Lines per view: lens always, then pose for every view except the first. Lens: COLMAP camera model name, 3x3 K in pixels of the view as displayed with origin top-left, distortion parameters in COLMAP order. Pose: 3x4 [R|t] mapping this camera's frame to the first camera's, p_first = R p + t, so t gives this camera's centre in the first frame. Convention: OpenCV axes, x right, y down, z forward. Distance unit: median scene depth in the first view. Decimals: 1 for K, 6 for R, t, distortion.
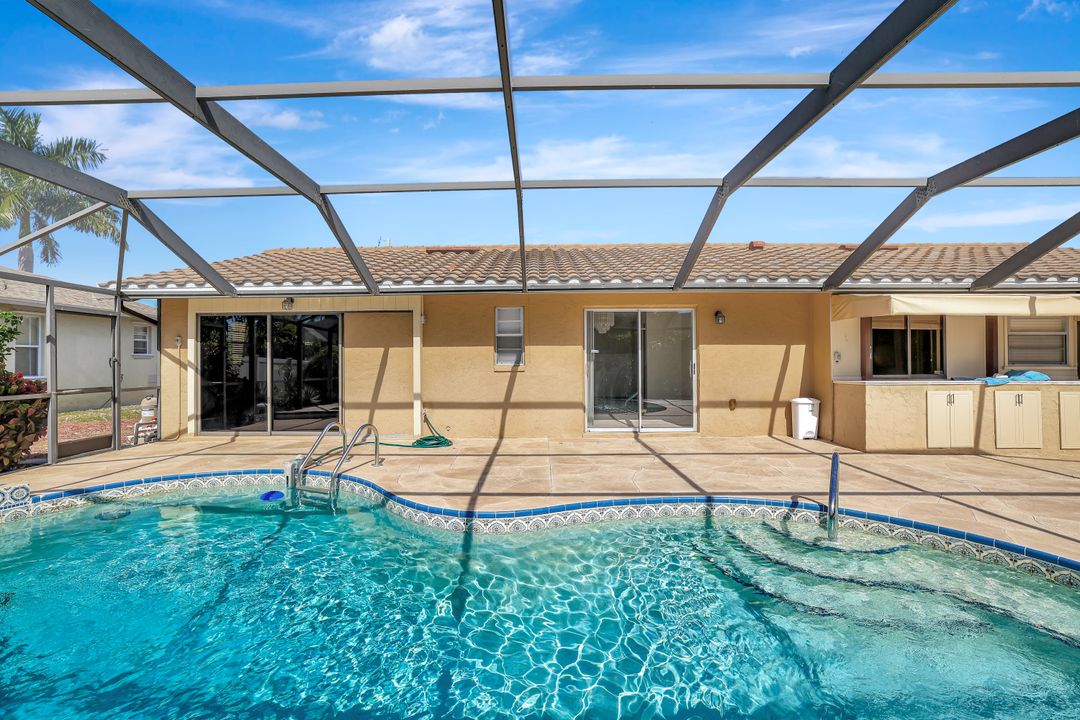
lens RADIAL K [[454.4, 0, 540.0], [0, 454.4, 360.0], [0, 0, 1]] dist [-0.040178, 0.000099]
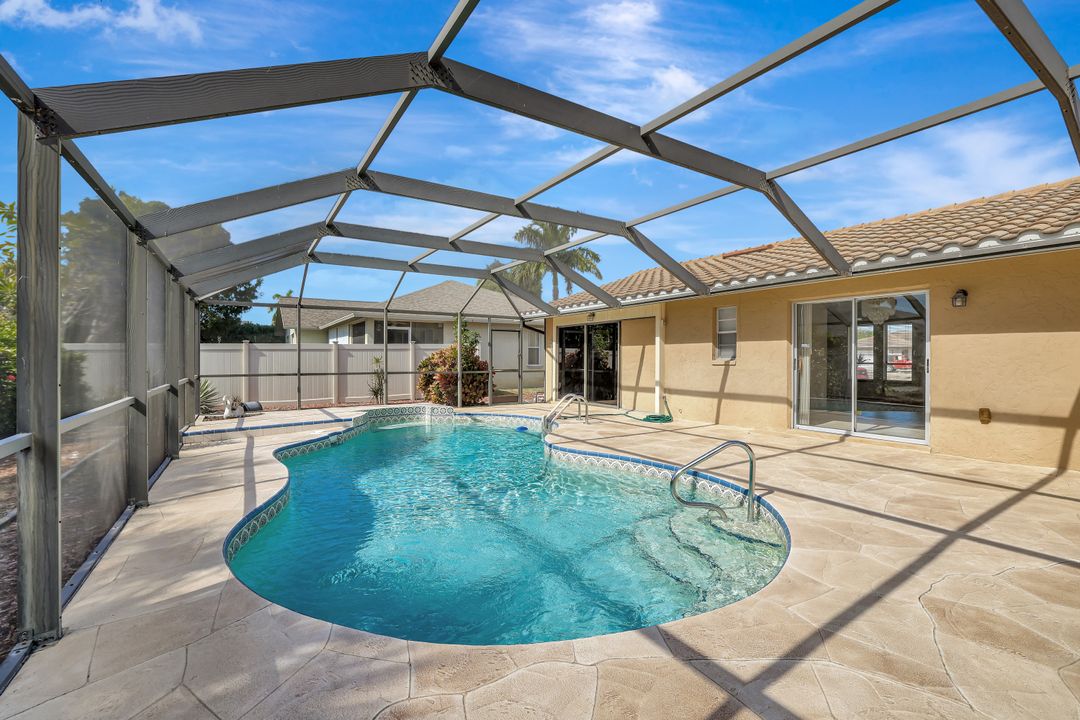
lens RADIAL K [[462.4, 0, 540.0], [0, 462.4, 360.0], [0, 0, 1]] dist [-0.000234, -0.000044]
pose [[0.563276, 0.008589, -0.826224, 0.614138], [0.003839, 0.999908, 0.013011, -0.003464], [0.826260, -0.010501, 0.563191, -0.009249]]
